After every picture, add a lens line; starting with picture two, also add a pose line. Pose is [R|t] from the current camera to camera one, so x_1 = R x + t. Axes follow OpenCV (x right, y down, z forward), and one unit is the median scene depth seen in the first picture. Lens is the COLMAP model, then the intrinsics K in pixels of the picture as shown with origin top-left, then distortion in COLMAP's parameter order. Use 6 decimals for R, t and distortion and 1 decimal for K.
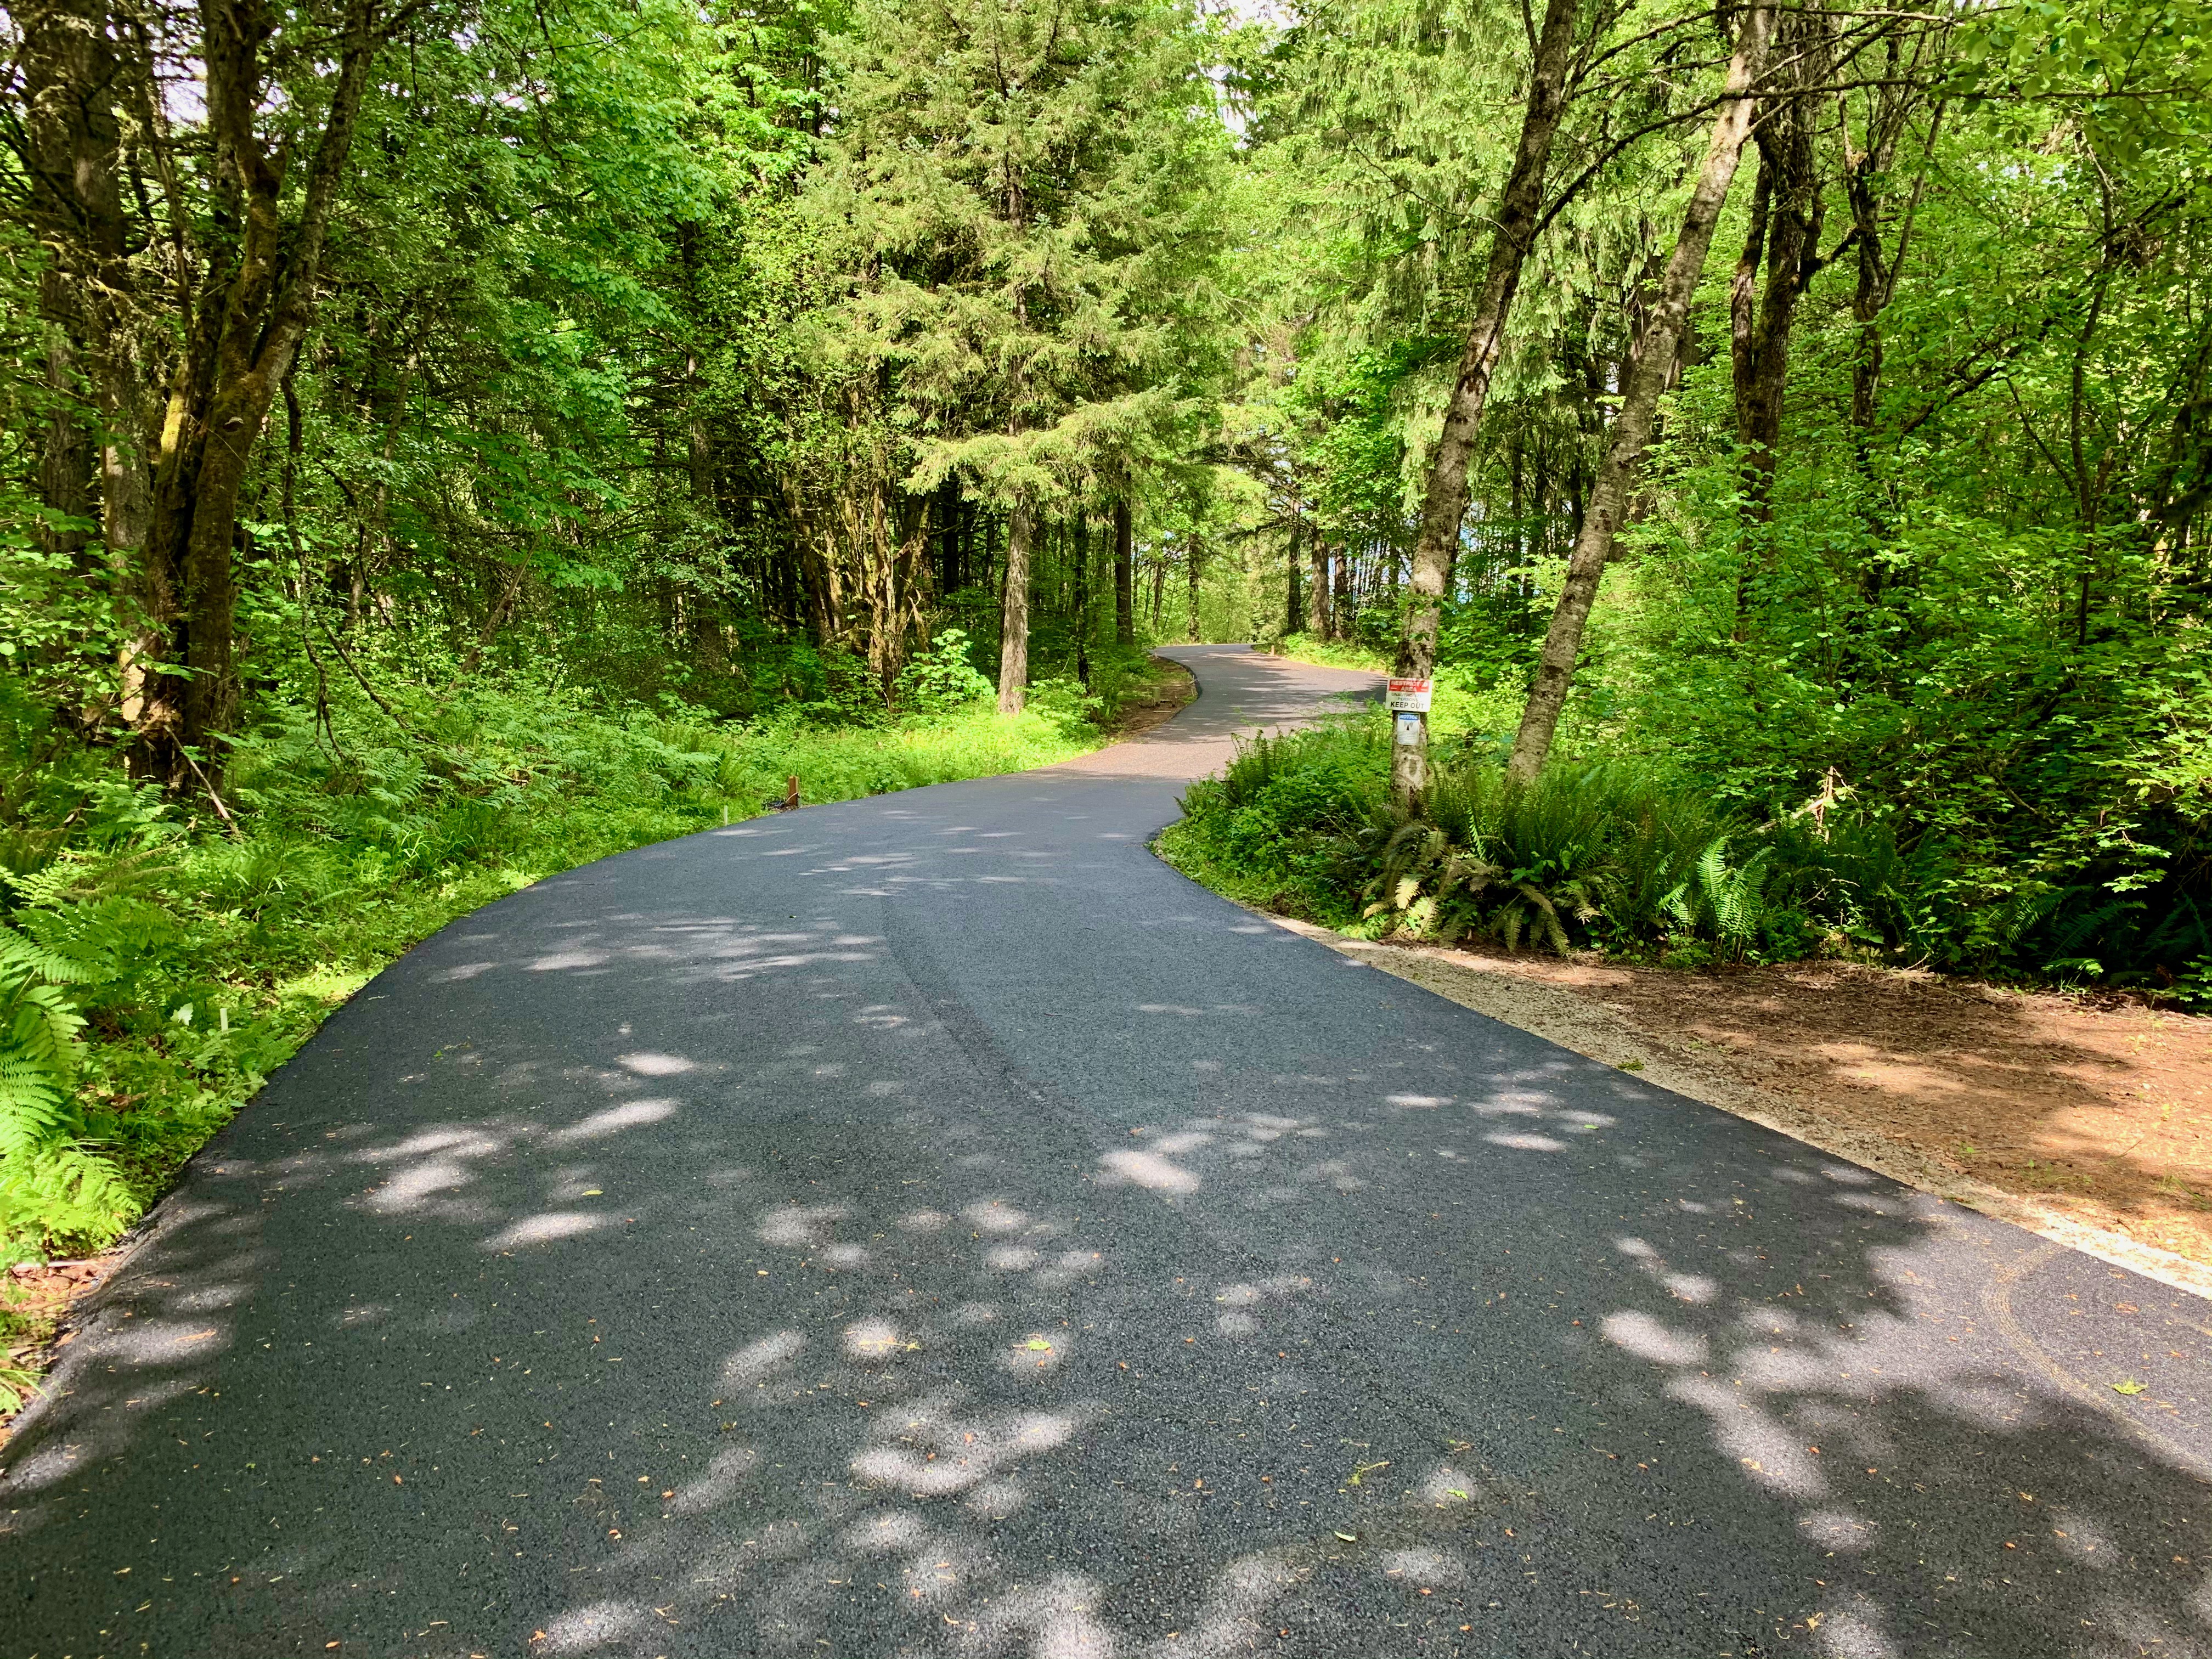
lens RADIAL K [[1616.2, 0, 1106.8], [0, 1616.2, 834.5], [0, 0, 1]] dist [0.005660, -0.023359]
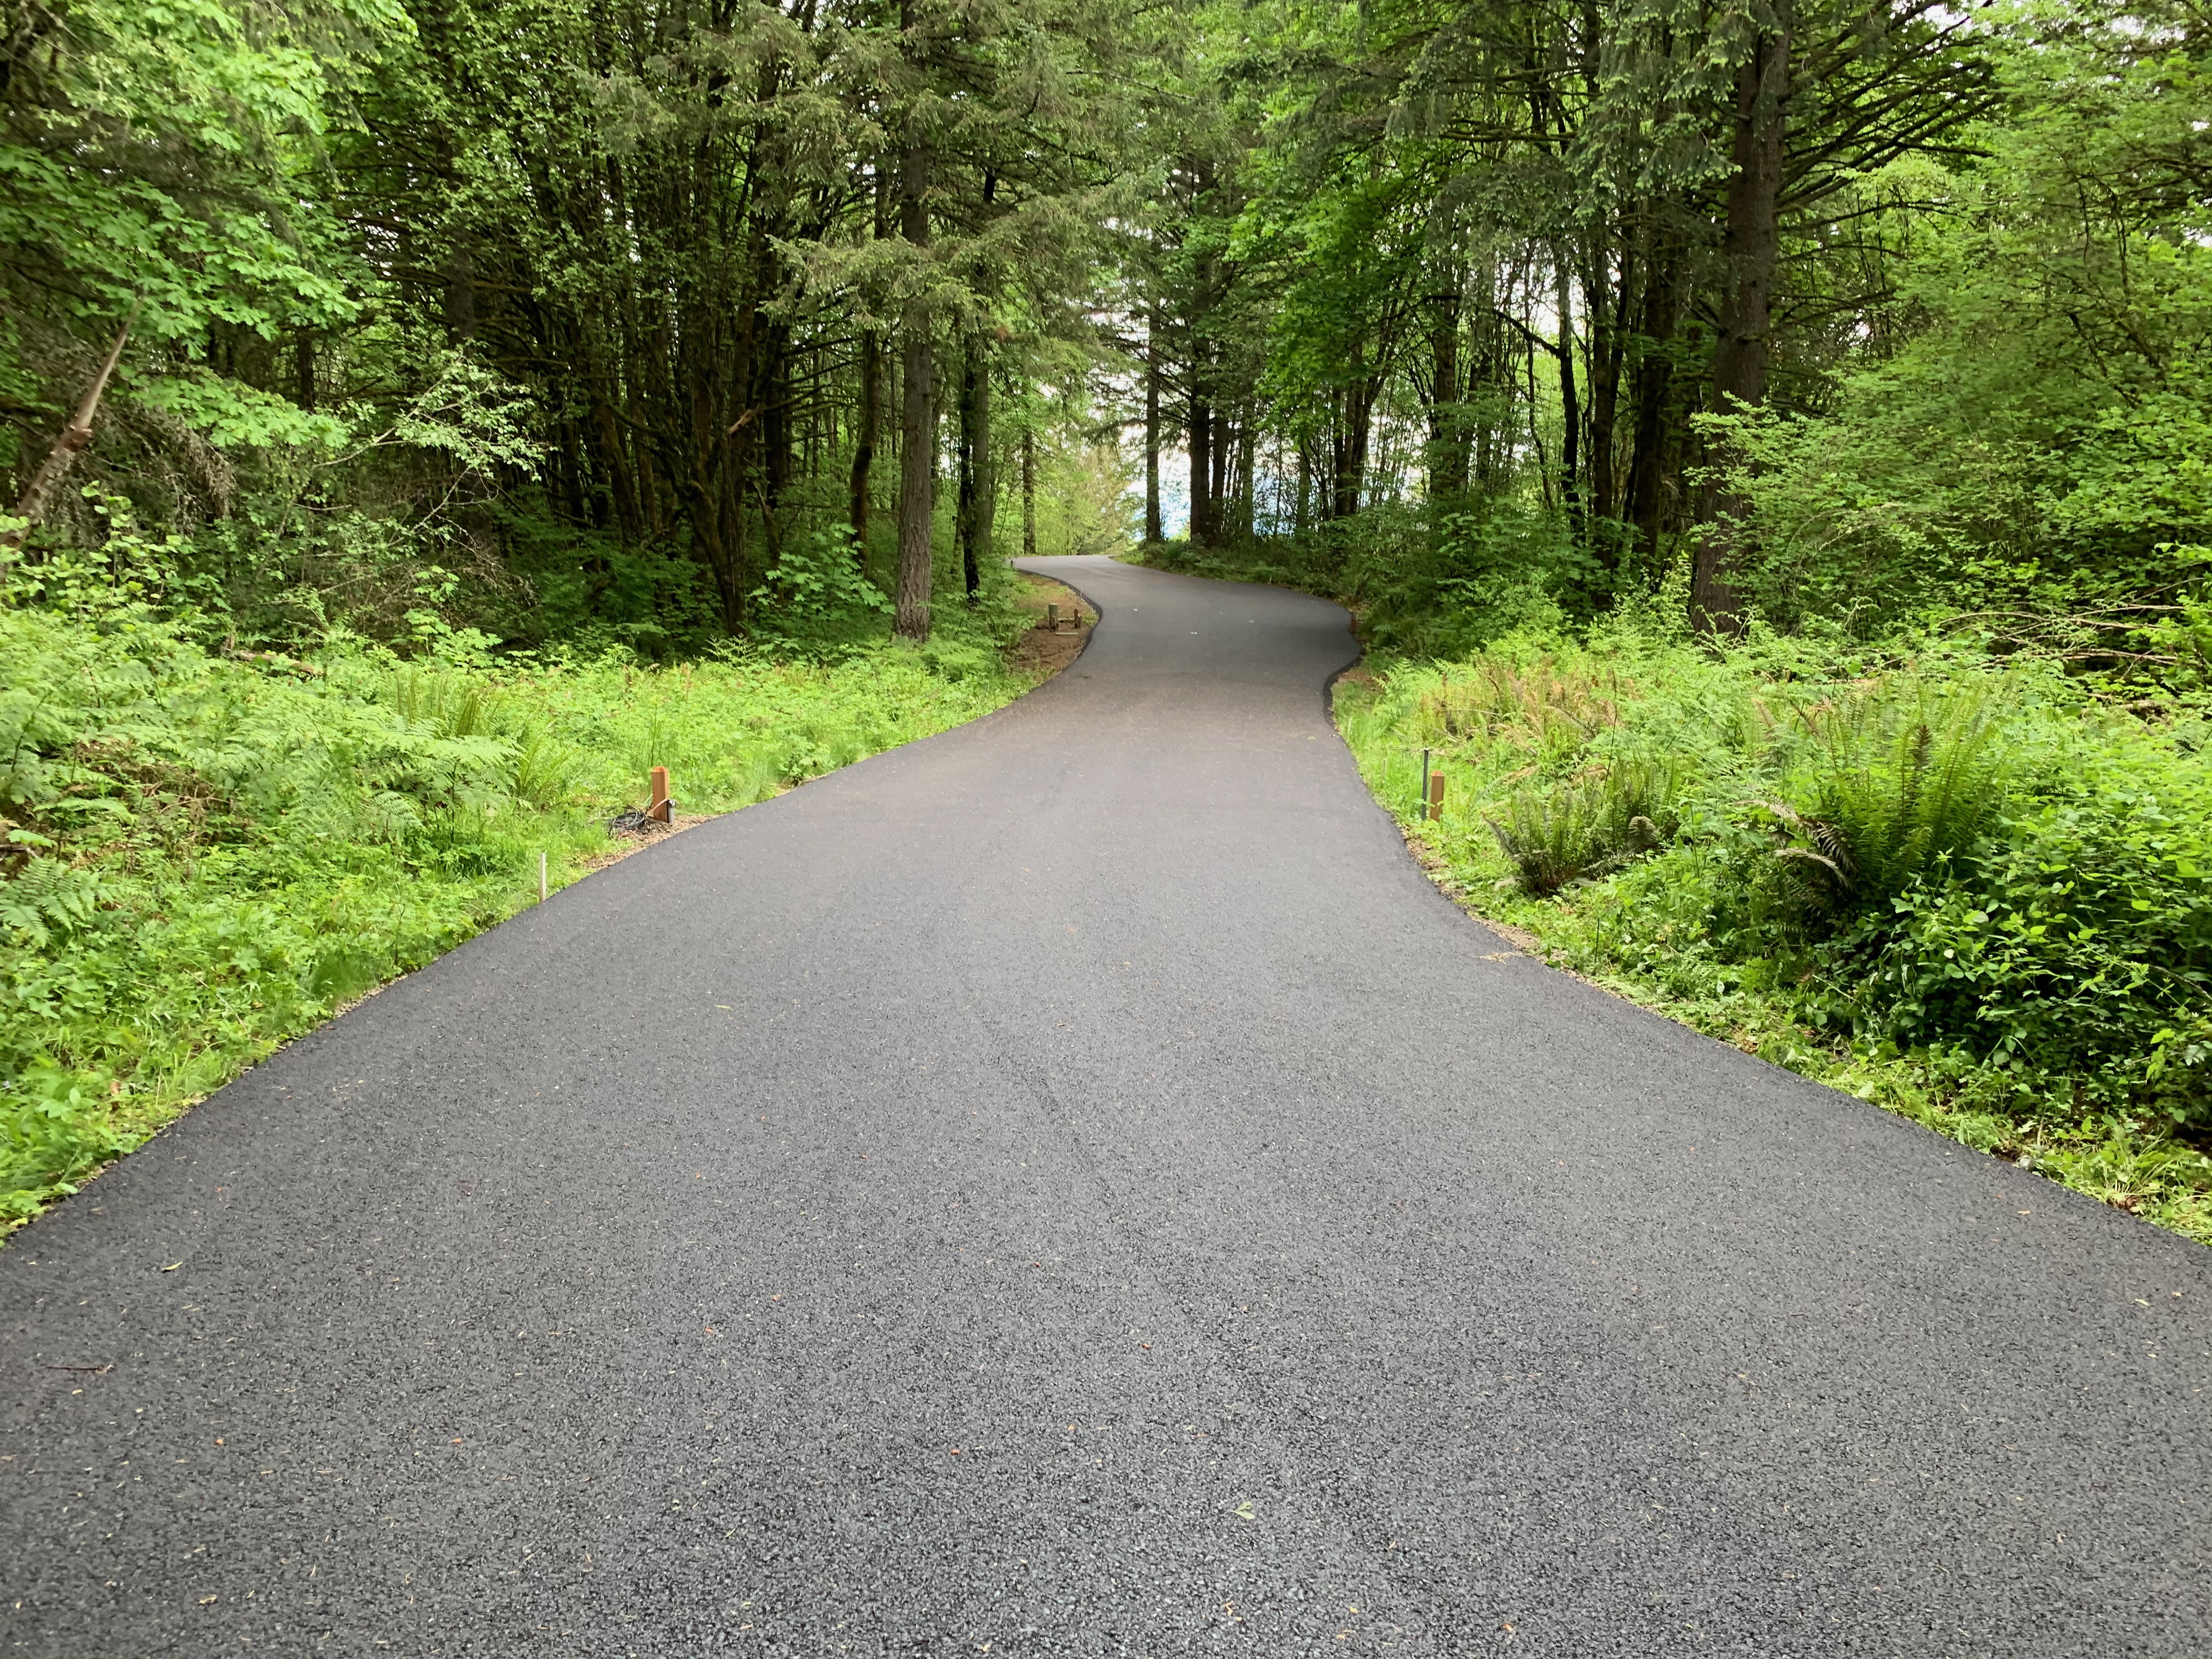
lens RADIAL K [[1616.2, 0, 1105.1], [0, 1616.2, 820.8], [0, 0, 1]] dist [0.005660, -0.023359]
pose [[0.991785, -0.015636, 0.126955, -0.070636], [0.010261, 0.999028, 0.042879, -0.024496], [-0.127502, -0.041224, 0.990981, 0.272107]]
